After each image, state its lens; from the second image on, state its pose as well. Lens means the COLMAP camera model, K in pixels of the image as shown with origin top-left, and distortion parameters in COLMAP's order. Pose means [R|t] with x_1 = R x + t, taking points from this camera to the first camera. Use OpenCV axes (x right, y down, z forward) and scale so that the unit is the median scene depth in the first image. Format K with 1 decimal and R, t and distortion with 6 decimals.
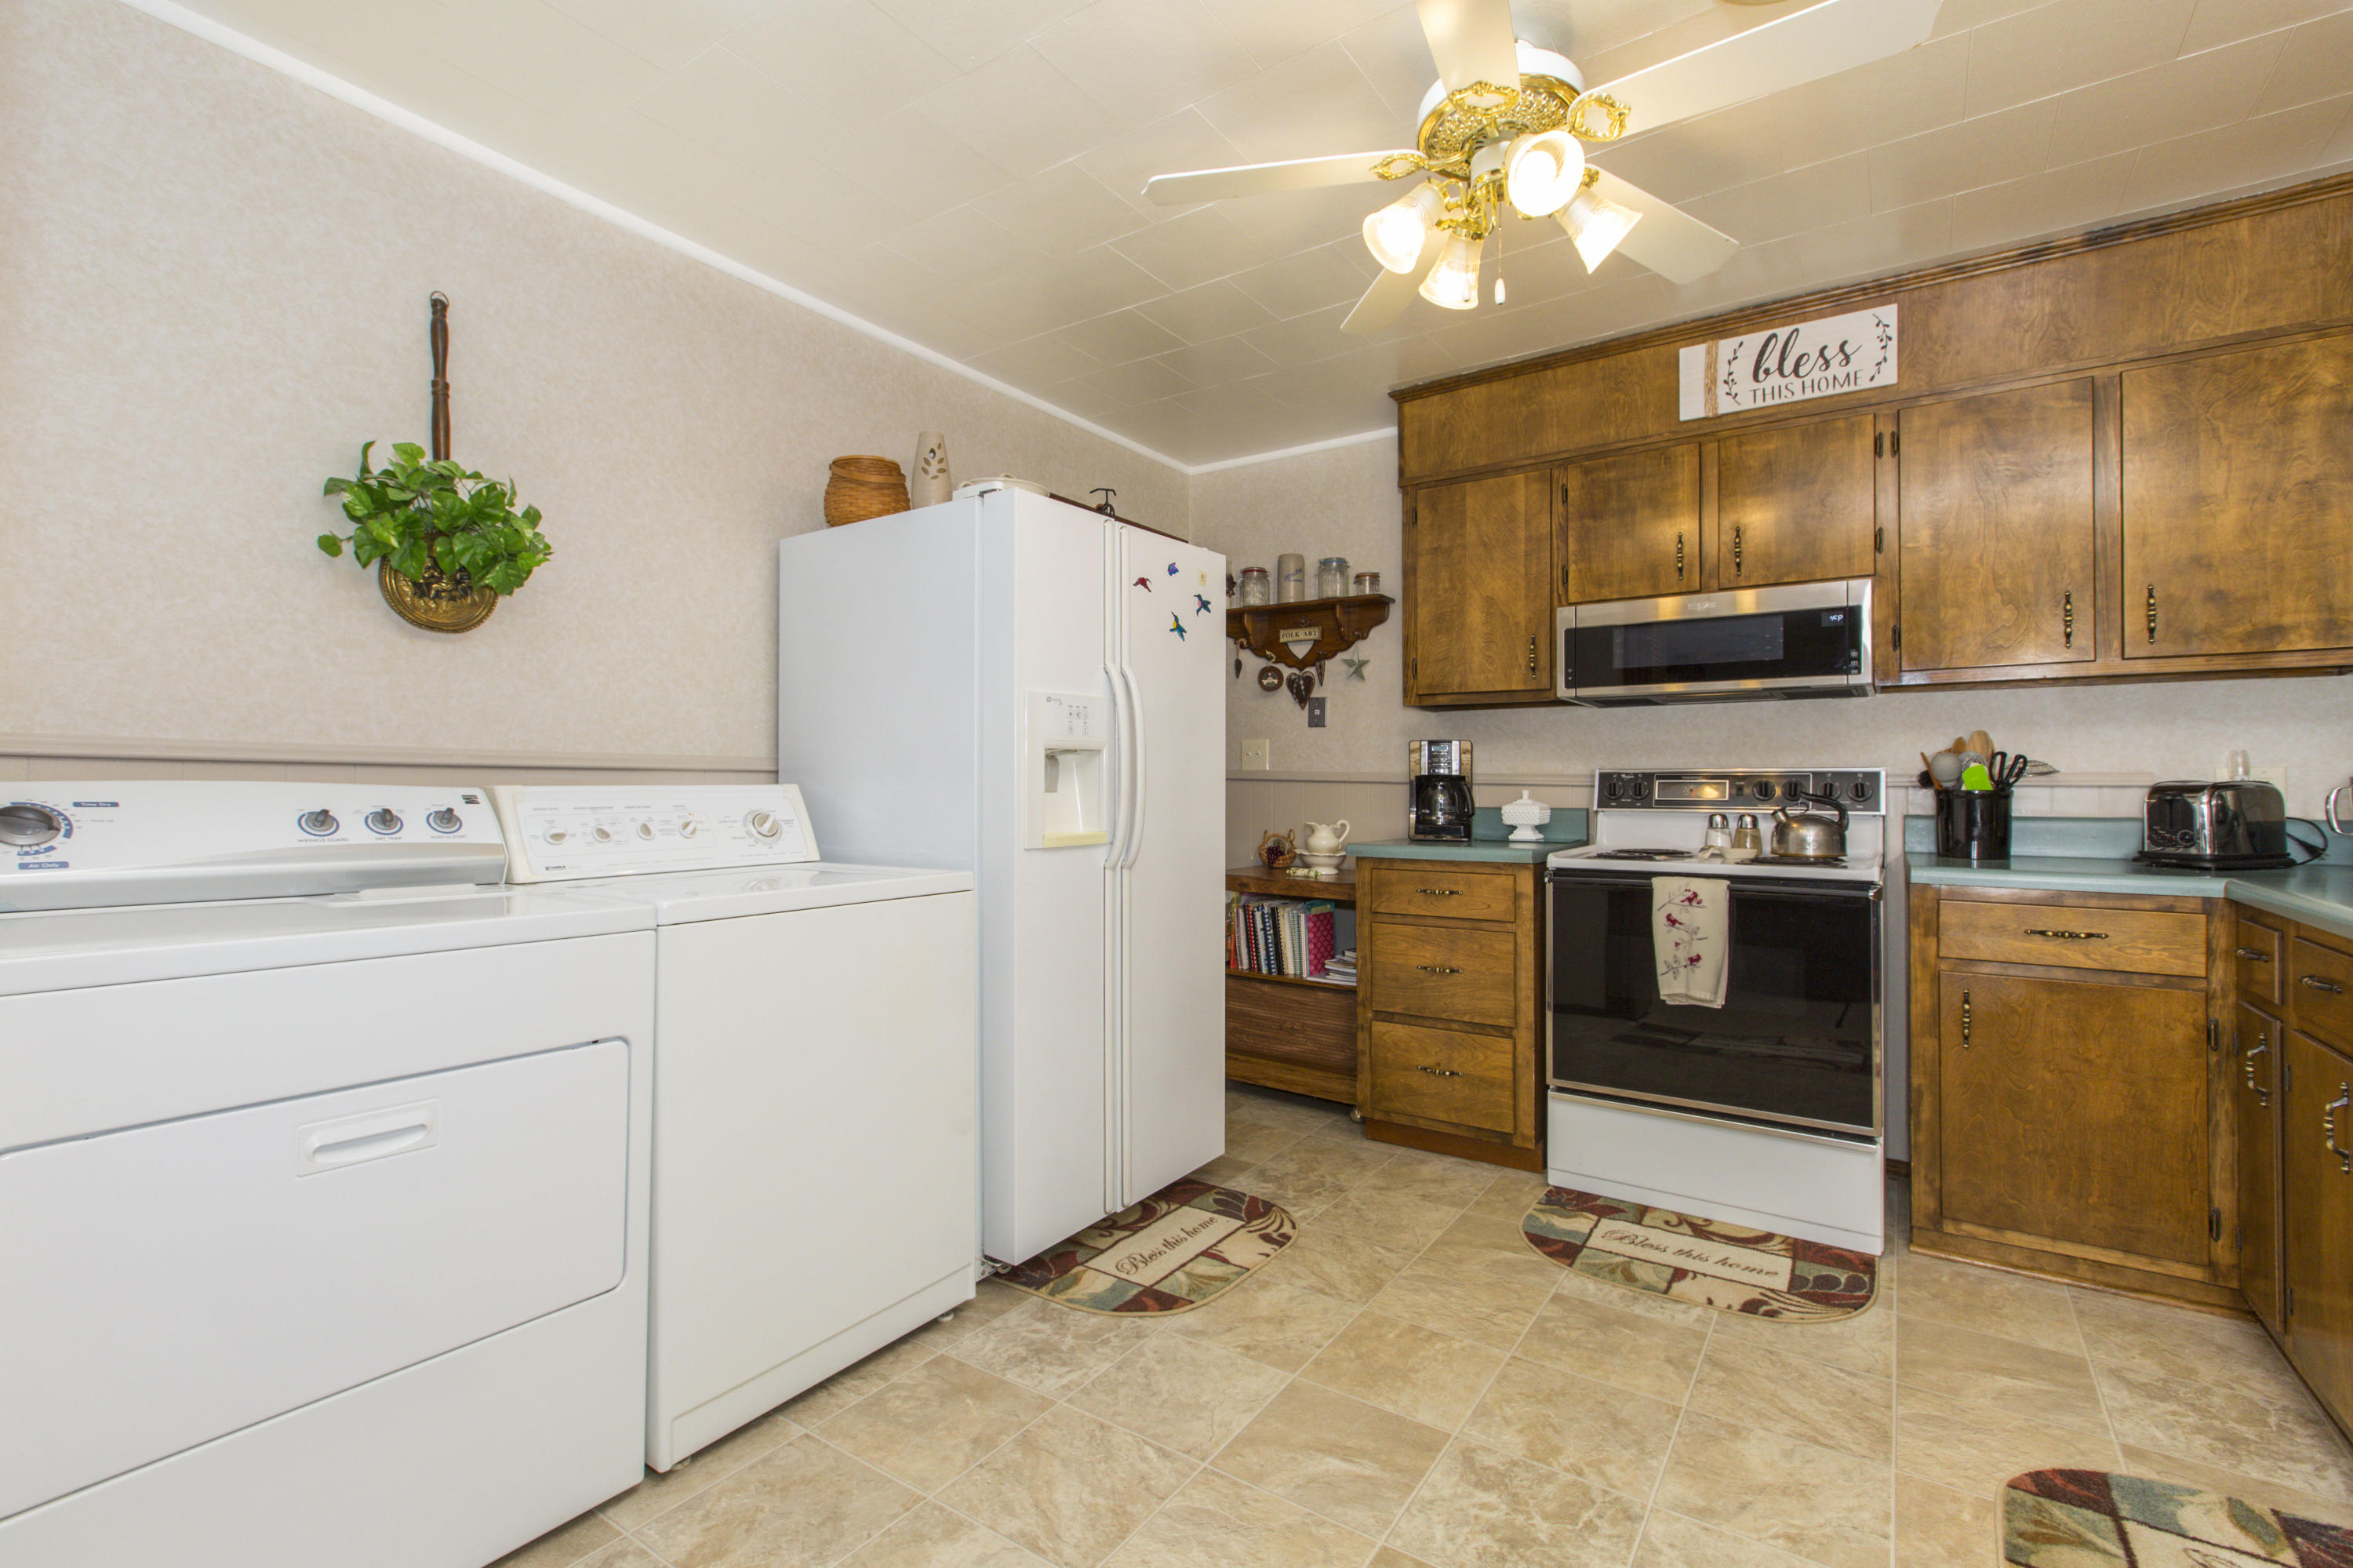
lens RADIAL K [[1034.8, 0, 1176.5], [0, 1034.8, 784.0], [0, 0, 1]] dist [0.000053, -0.001116]
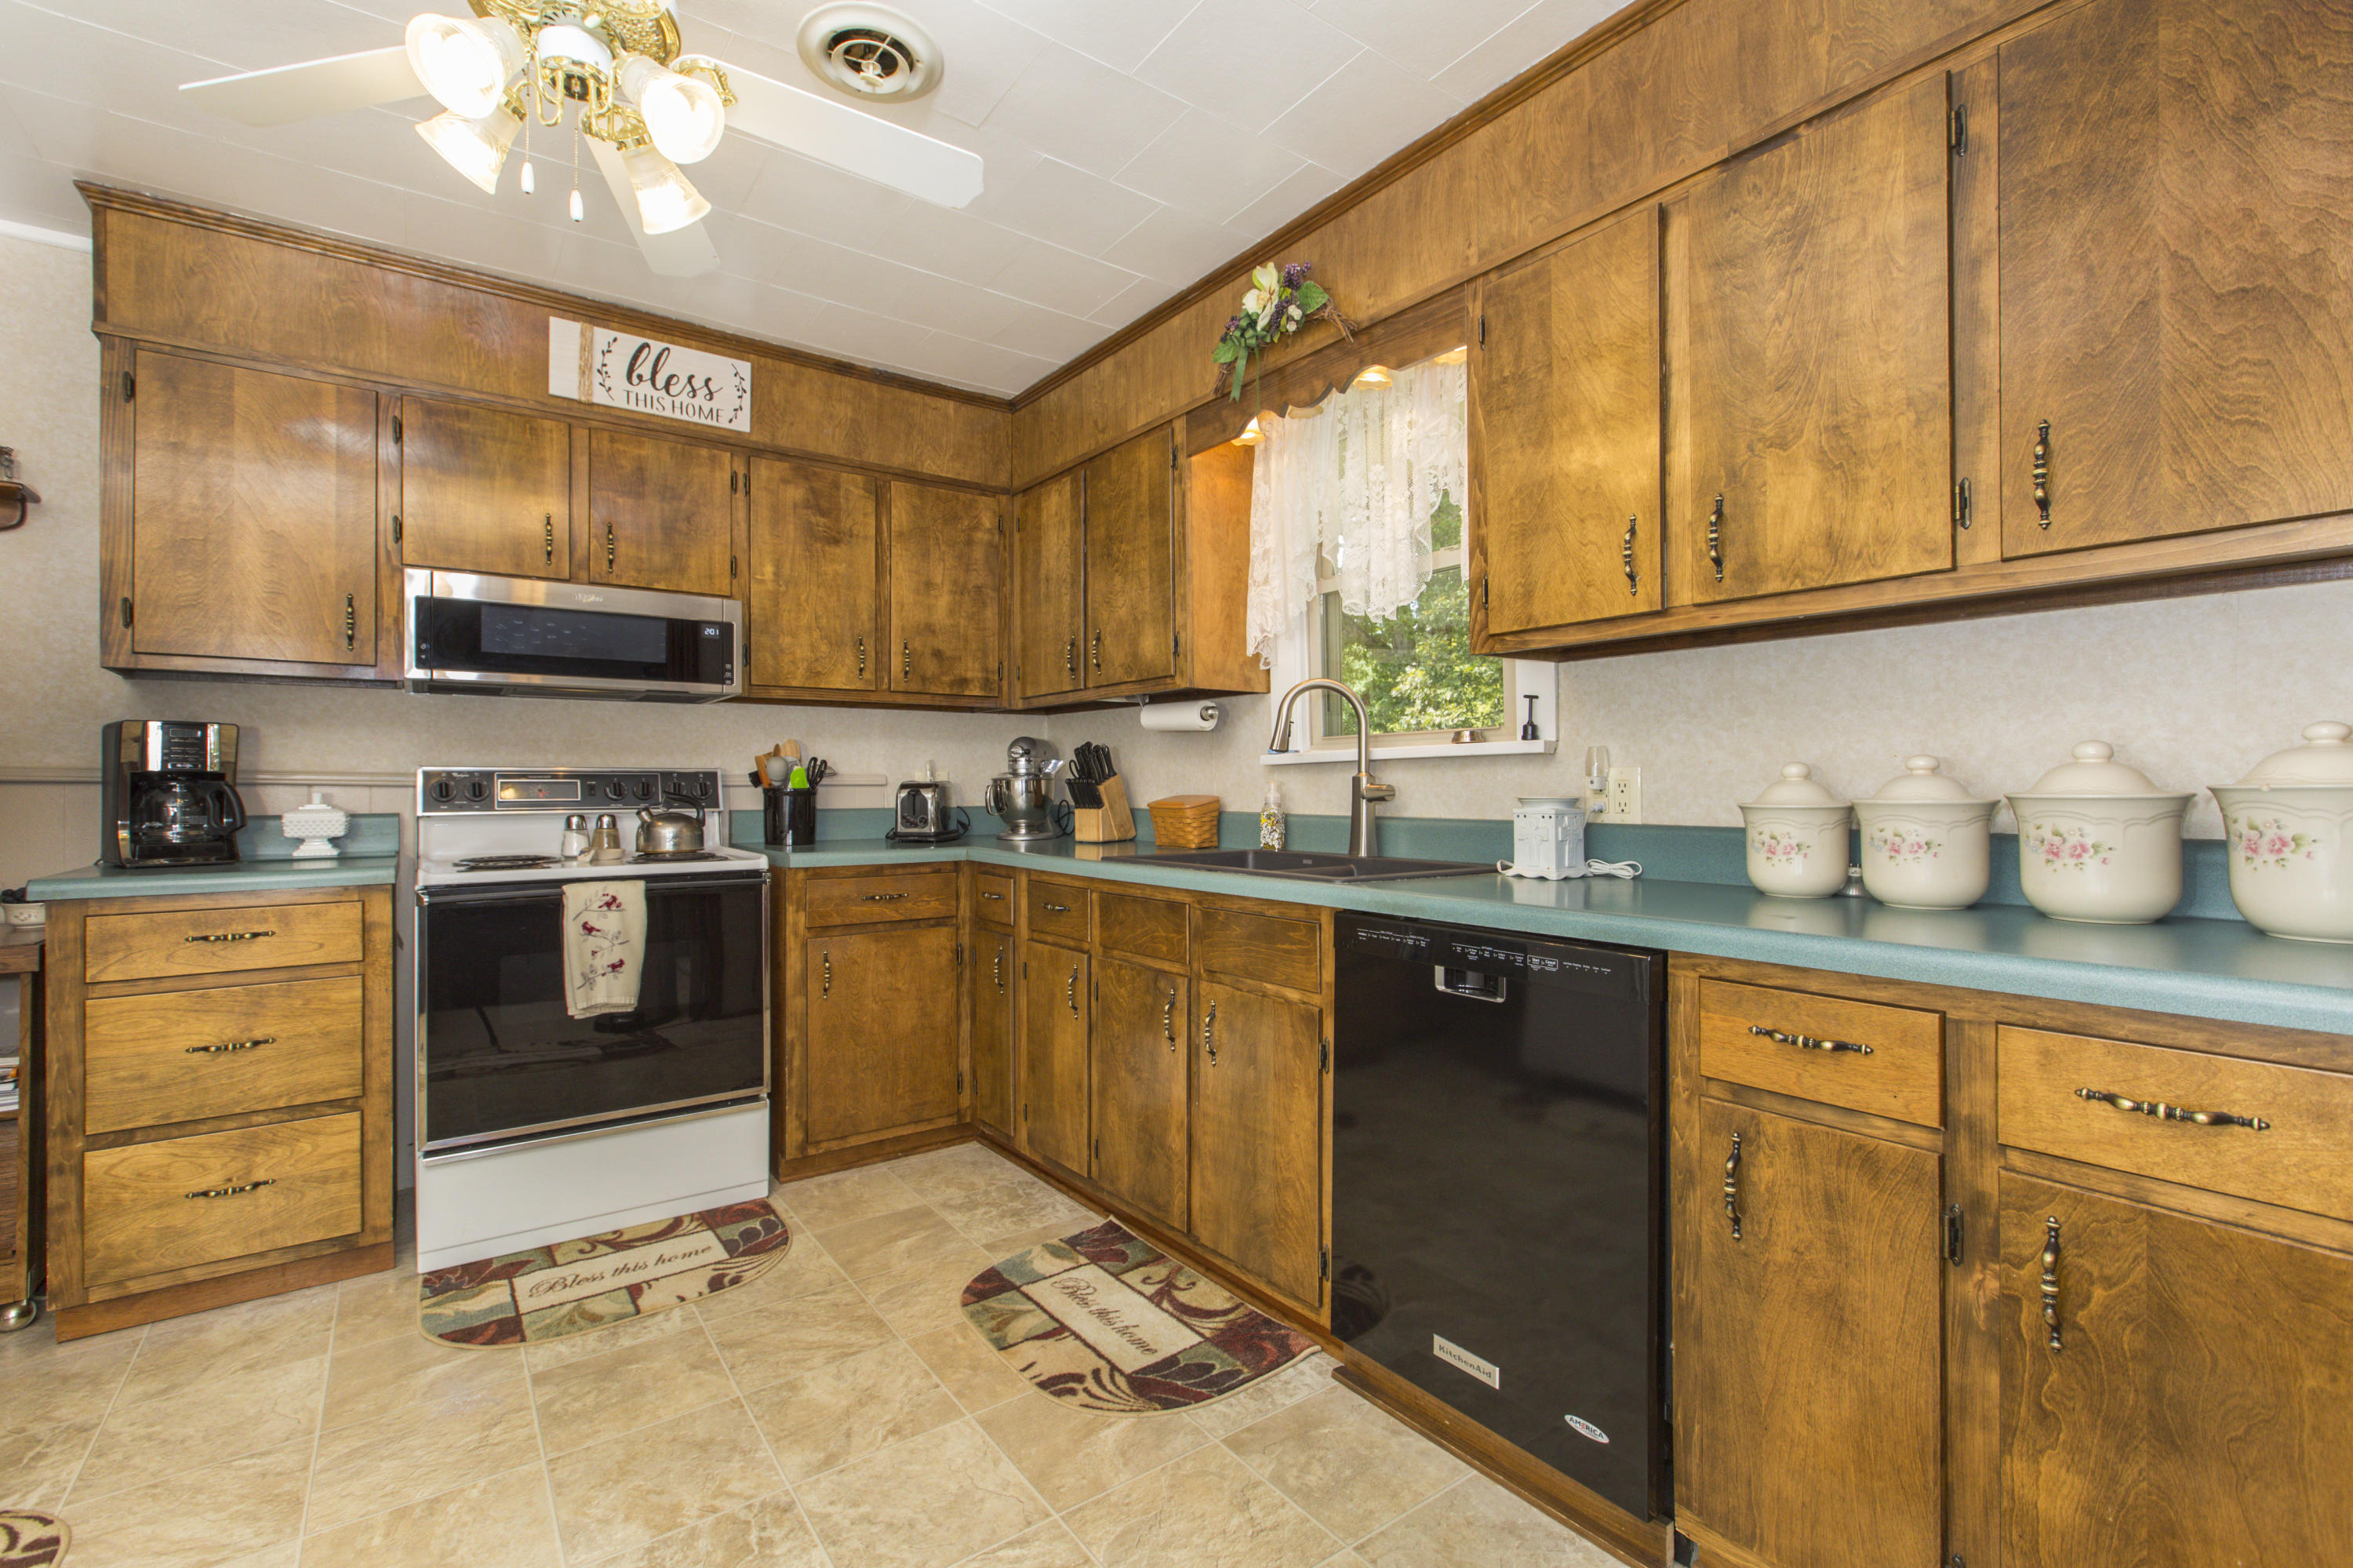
lens RADIAL K [[1034.8, 0, 1176.5], [0, 1034.8, 784.0], [0, 0, 1]] dist [0.000053, -0.001116]
pose [[0.336813, -0.002198, 0.941569, -0.225642], [0.000998, 0.999998, 0.001977, -0.001256], [-0.941571, 0.000274, 0.336815, 0.175363]]
